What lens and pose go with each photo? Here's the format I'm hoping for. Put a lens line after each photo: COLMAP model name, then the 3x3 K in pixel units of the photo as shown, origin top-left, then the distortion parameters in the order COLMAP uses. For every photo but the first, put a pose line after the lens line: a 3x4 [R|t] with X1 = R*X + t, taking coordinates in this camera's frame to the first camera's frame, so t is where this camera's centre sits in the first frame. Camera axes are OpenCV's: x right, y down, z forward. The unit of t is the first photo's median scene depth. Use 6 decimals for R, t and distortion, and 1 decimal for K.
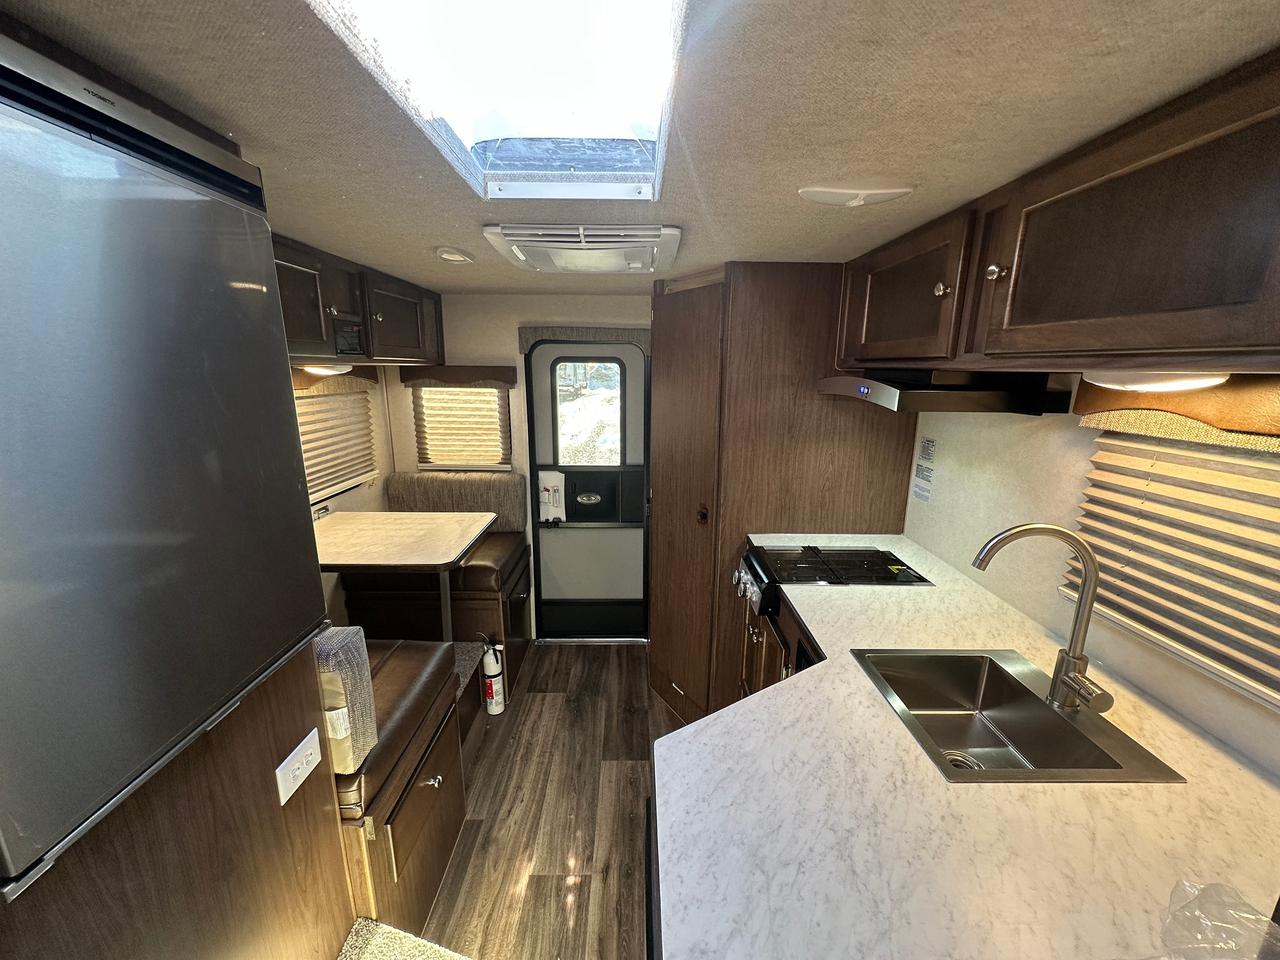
lens RADIAL K [[510.7, 0, 646.6], [0, 510.7, 485.2], [0, 0, 1]] dist [-0.001948, -0.000396]
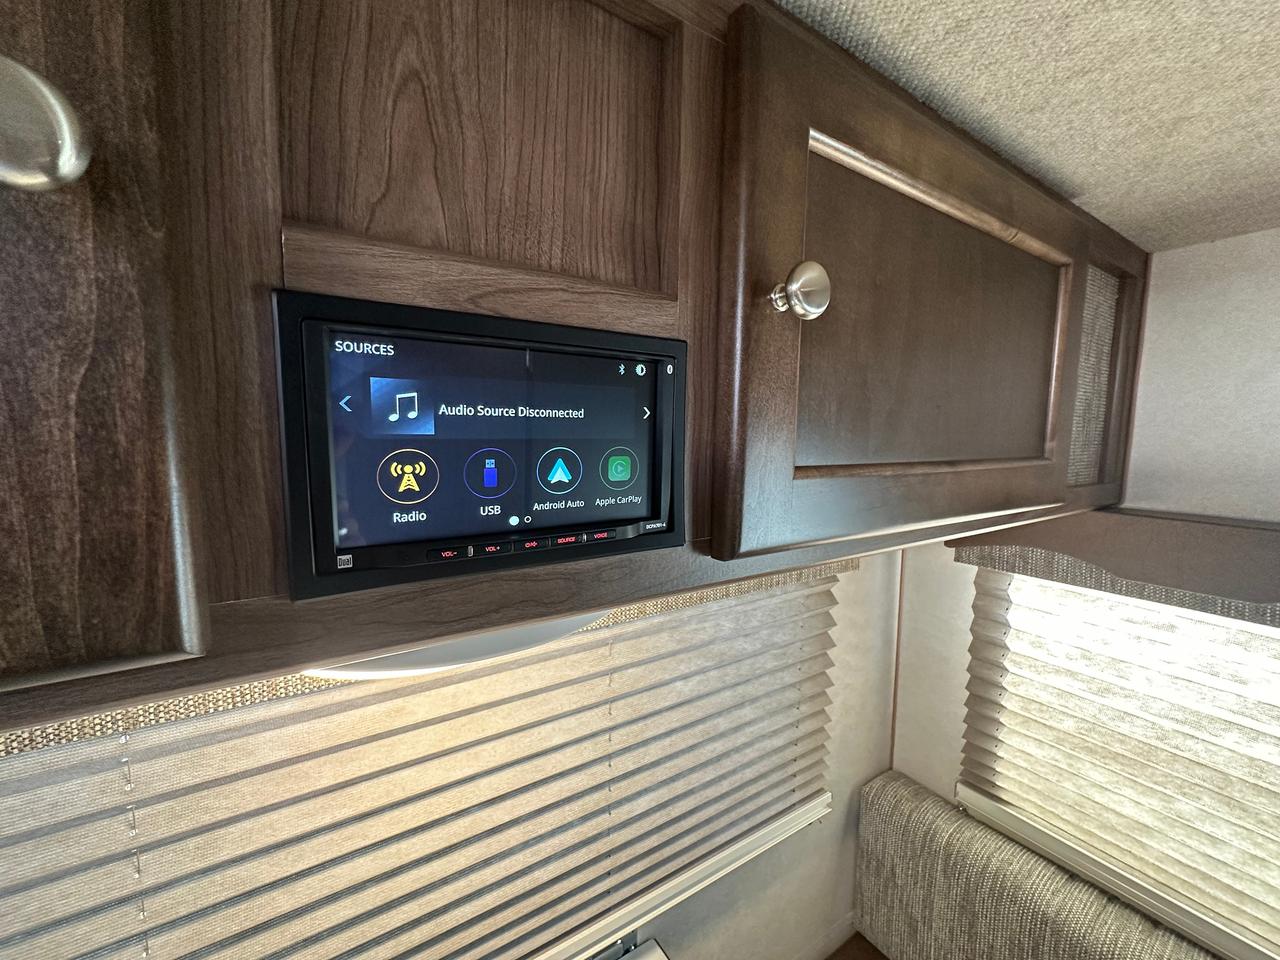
lens RADIAL K [[510.7, 0, 643.0], [0, 510.7, 483.7], [0, 0, 1]] dist [-0.001948, -0.000396]
pose [[0.529179, 0.072839, -0.845378, -0.300158], [-0.194757, 0.980136, -0.037462, -0.185786], [0.825857, 0.184467, 0.532853, 0.637757]]
